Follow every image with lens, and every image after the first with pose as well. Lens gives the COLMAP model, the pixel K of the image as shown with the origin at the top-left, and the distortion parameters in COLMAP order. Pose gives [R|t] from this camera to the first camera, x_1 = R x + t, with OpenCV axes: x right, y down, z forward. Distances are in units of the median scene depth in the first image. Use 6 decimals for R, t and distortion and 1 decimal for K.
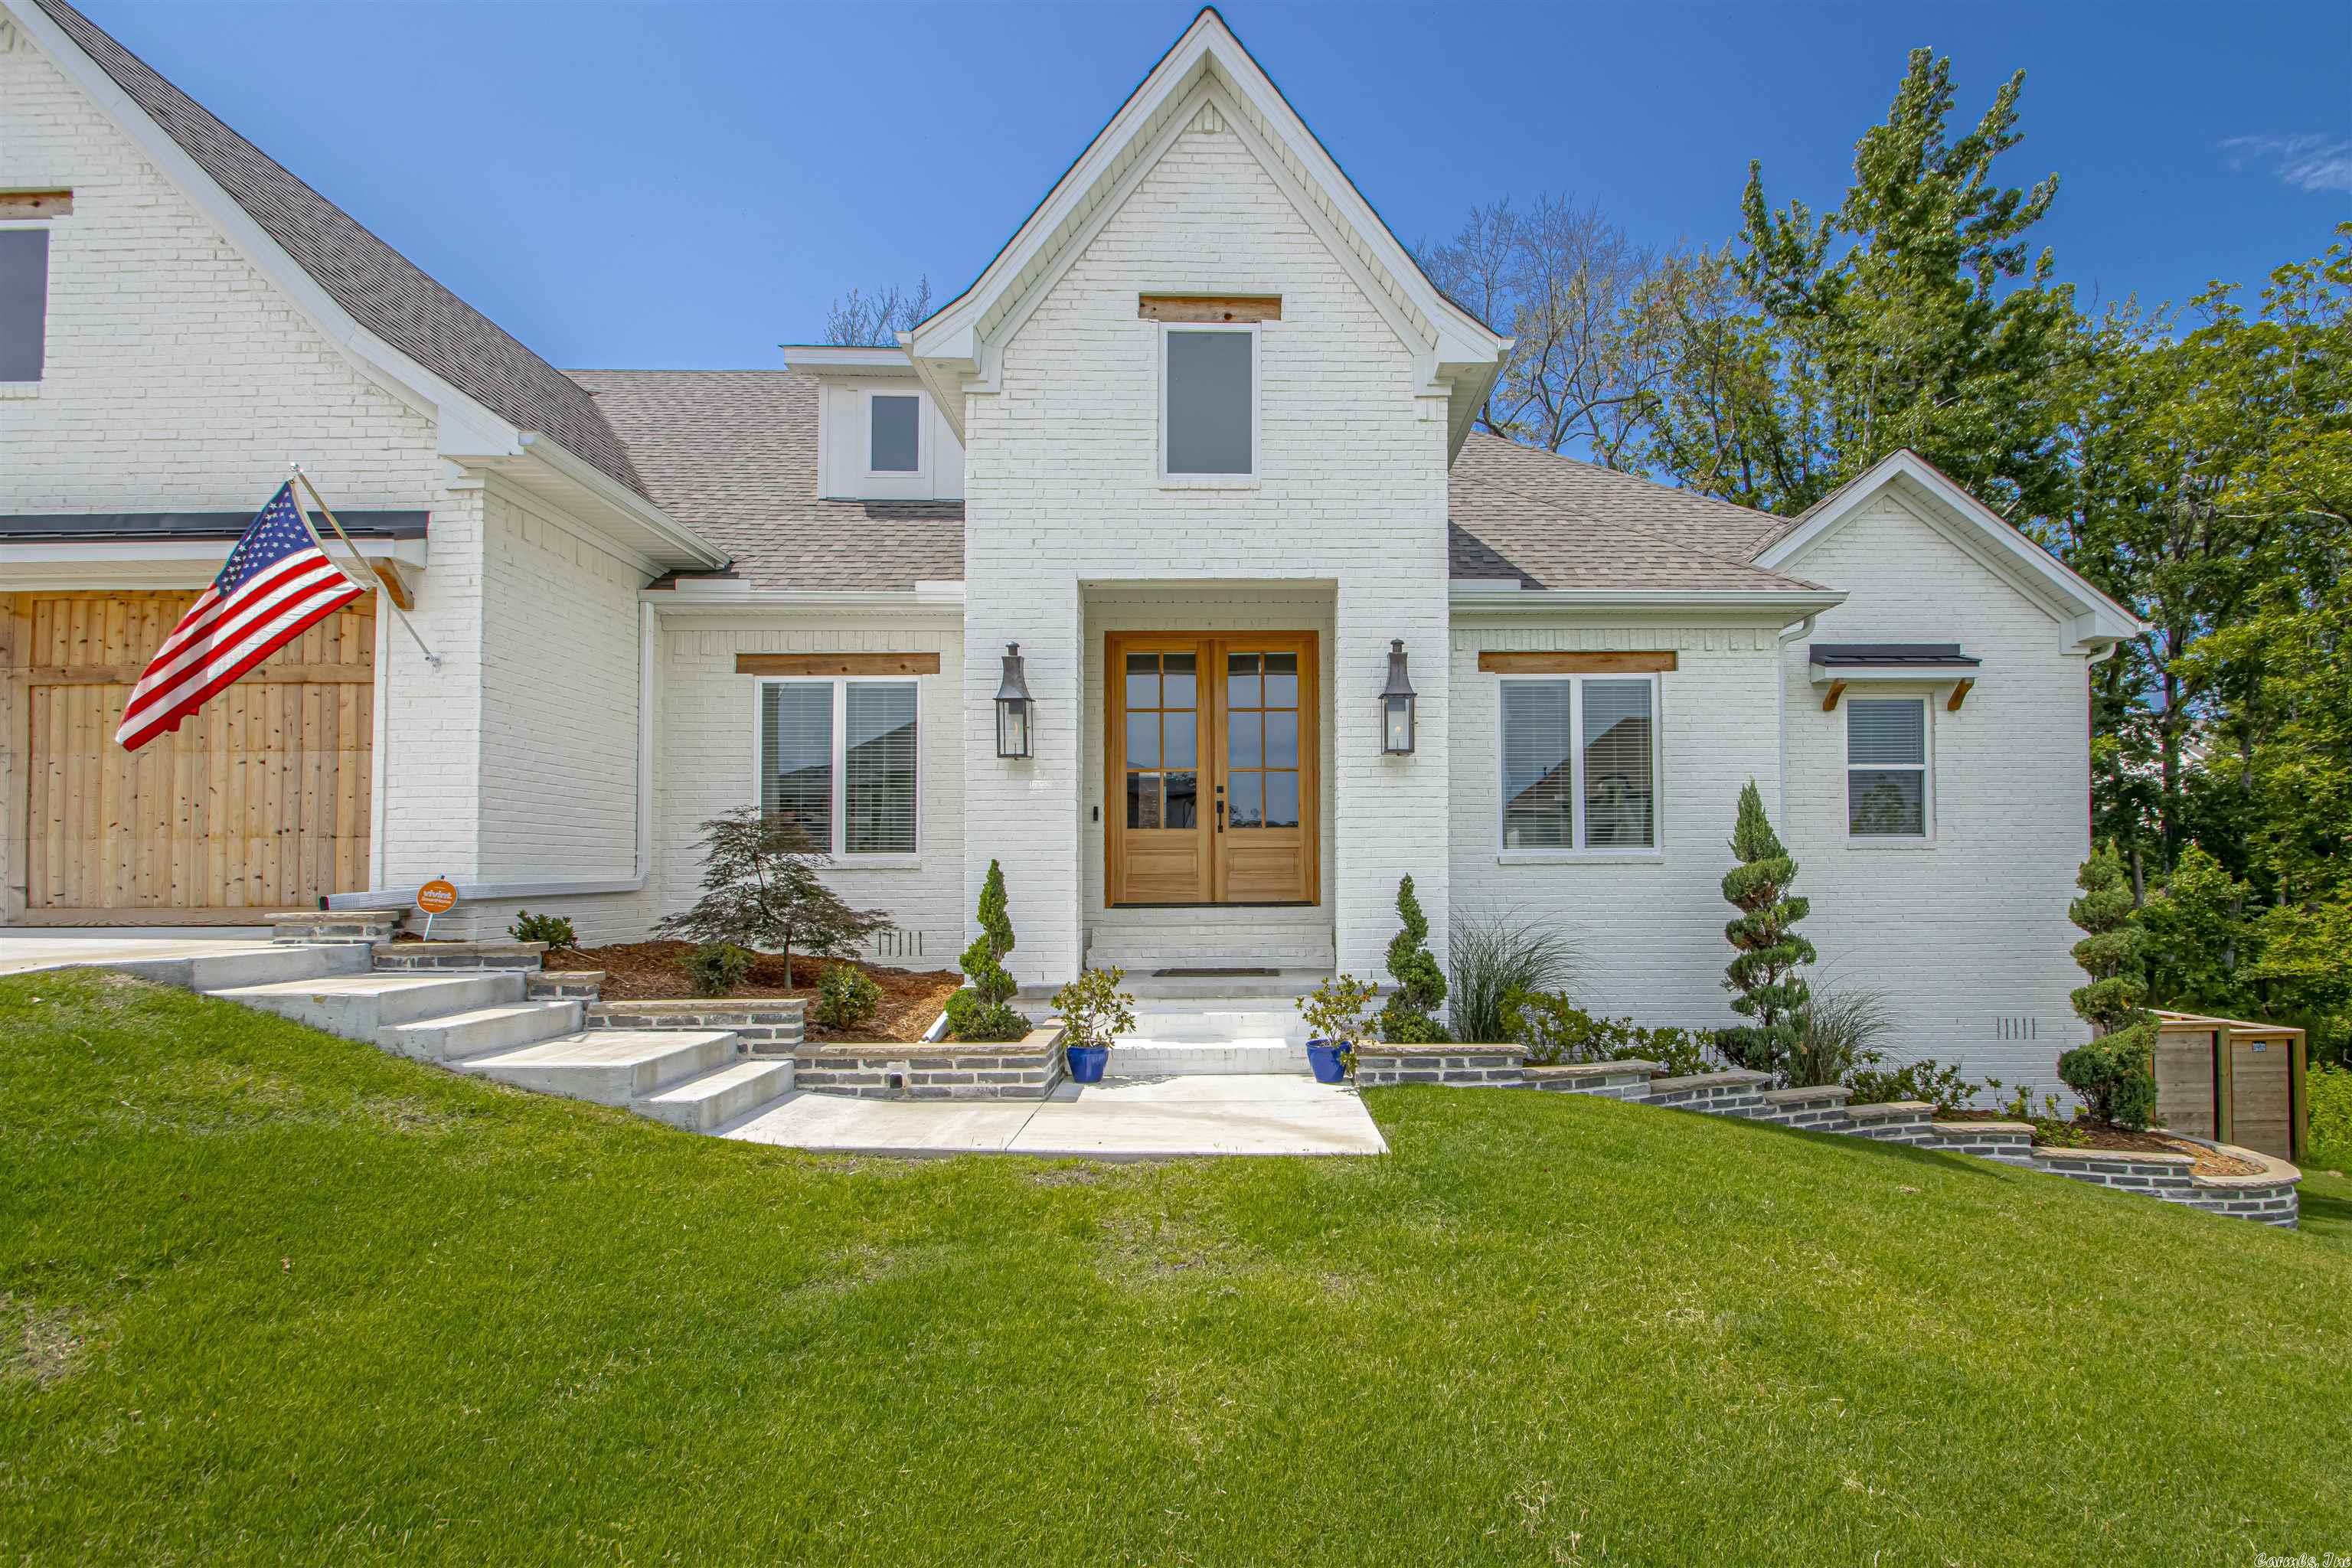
lens RADIAL K [[1131.5, 0, 1291.3], [0, 1131.5, 840.1], [0, 0, 1]] dist [0.022475, -0.019666]
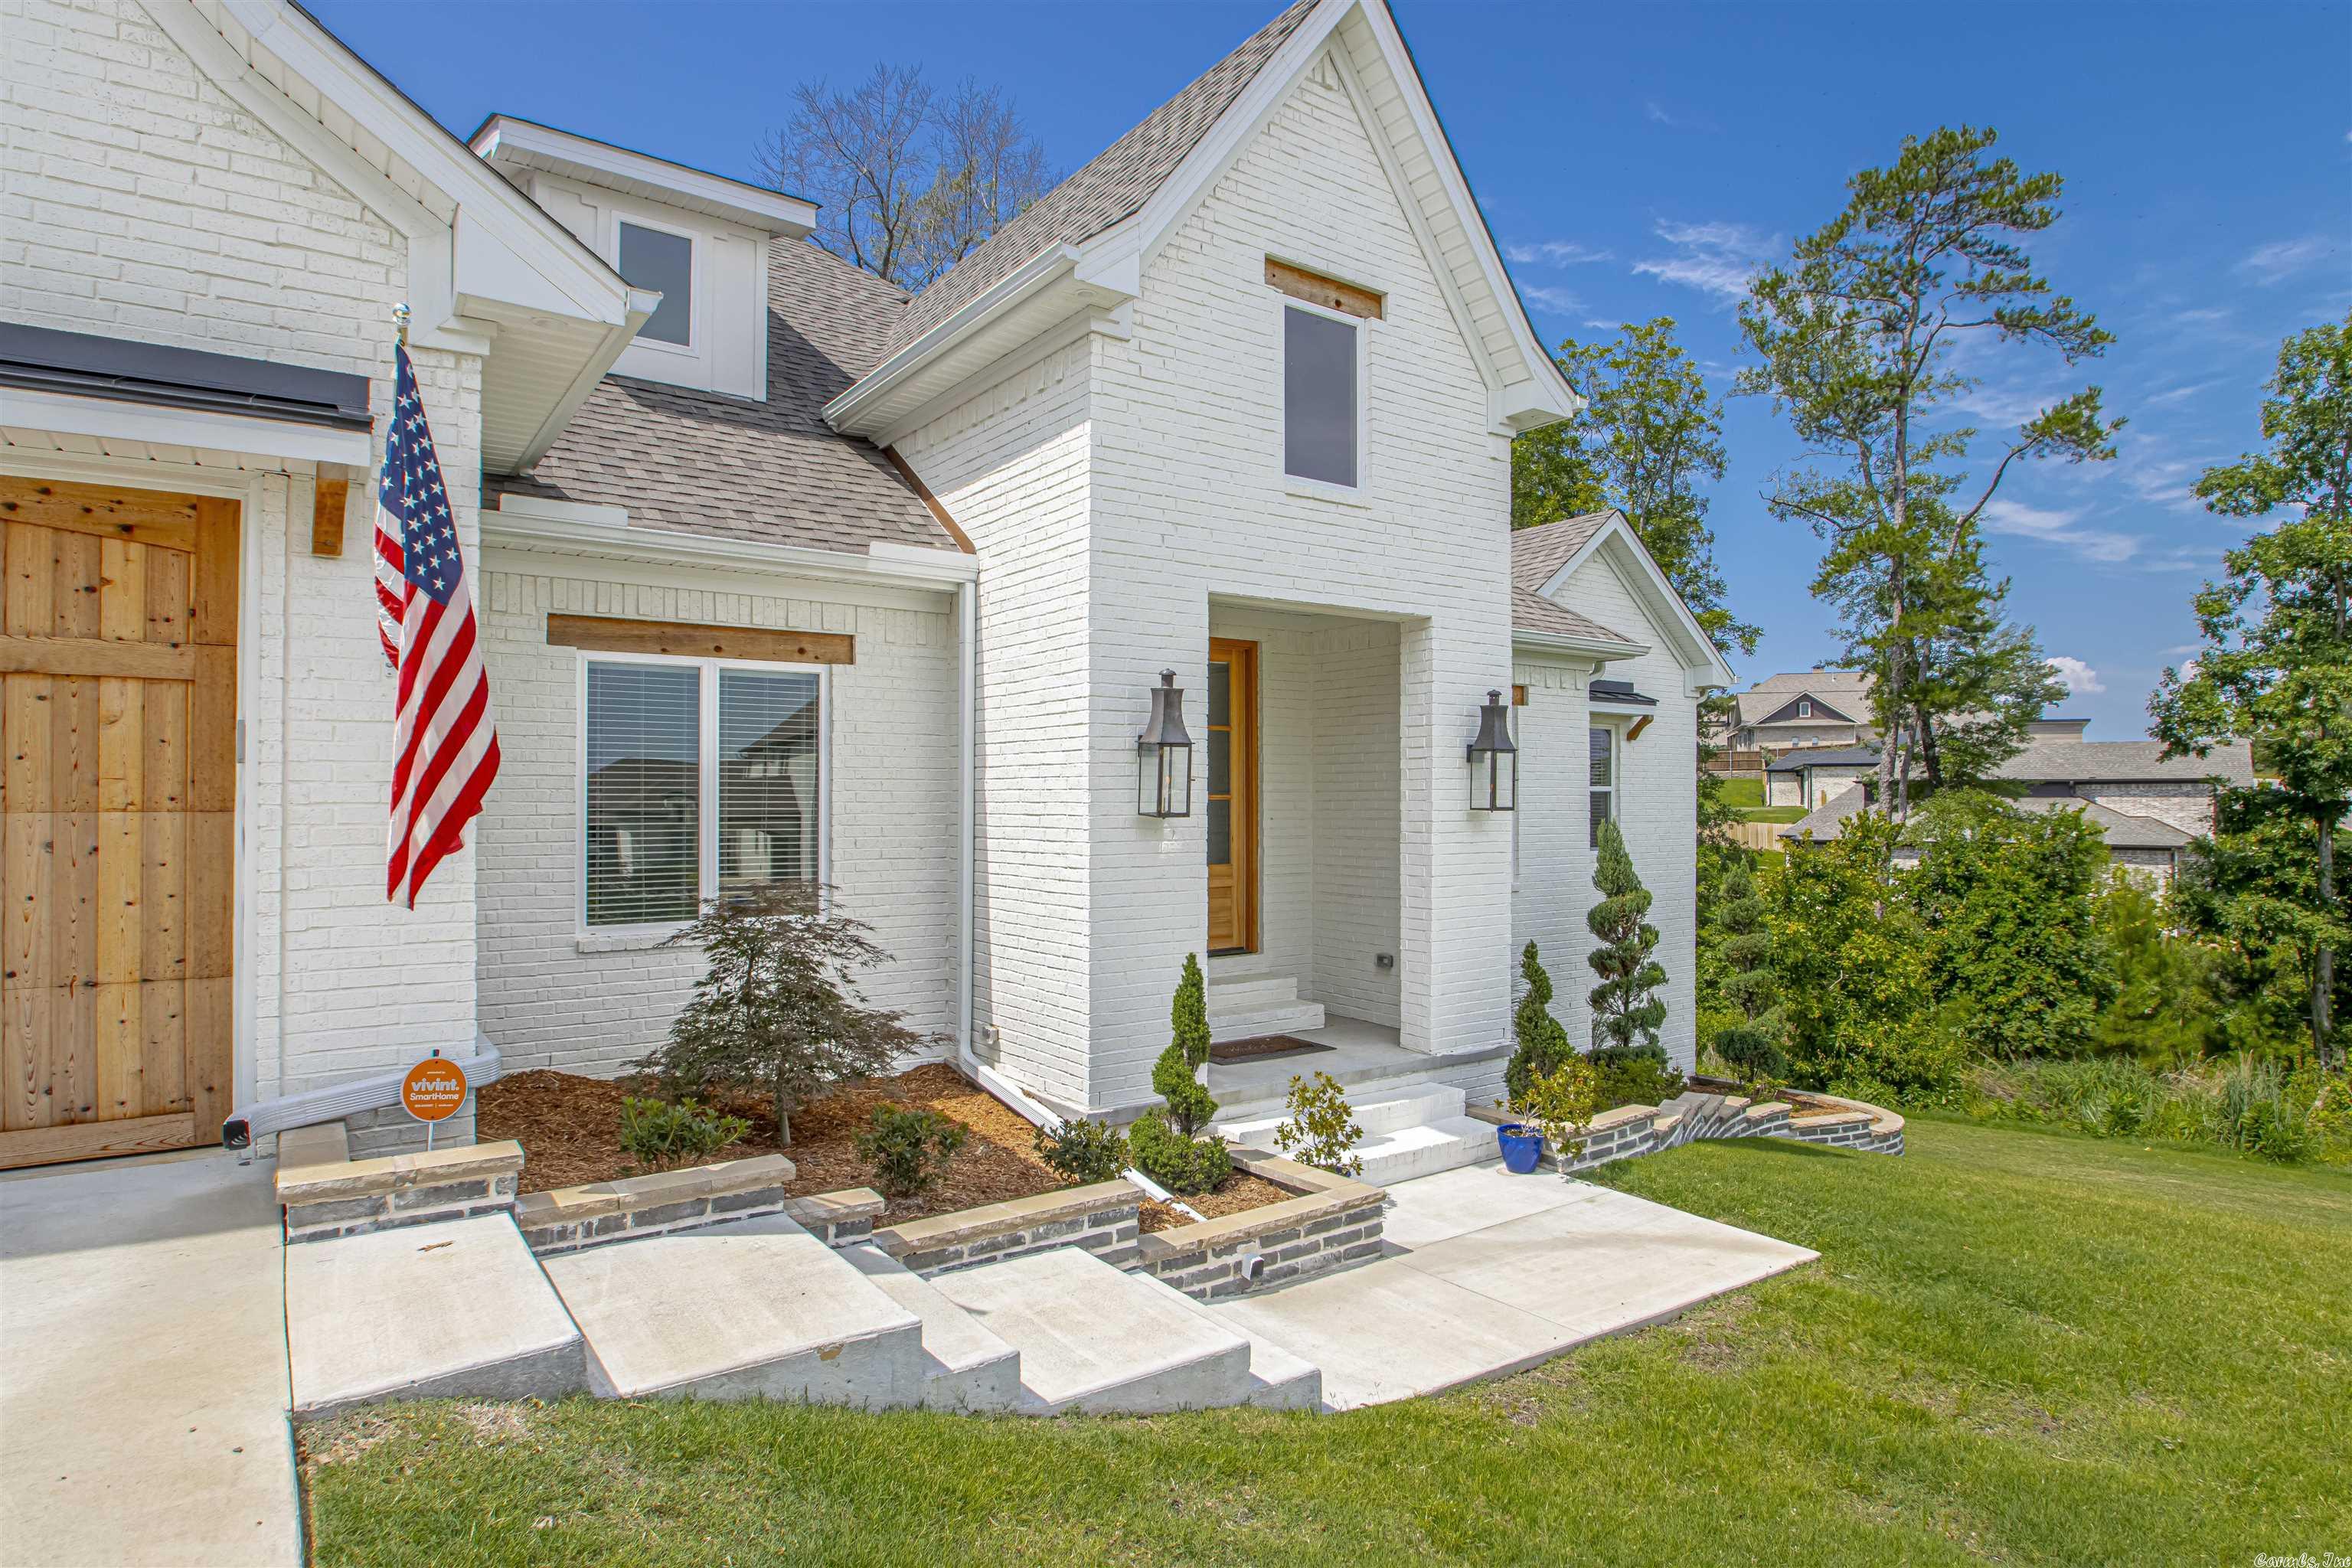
lens RADIAL K [[1268.0, 0, 1176.0], [0, 1268.0, 784.0], [0, 0, 1]] dist [-0.011911, -0.001372]
pose [[0.829495, 0.013005, 0.558363, -0.698971], [-0.024522, 0.999613, 0.013146, -0.102167], [-0.557976, -0.024597, 0.829493, 0.255090]]
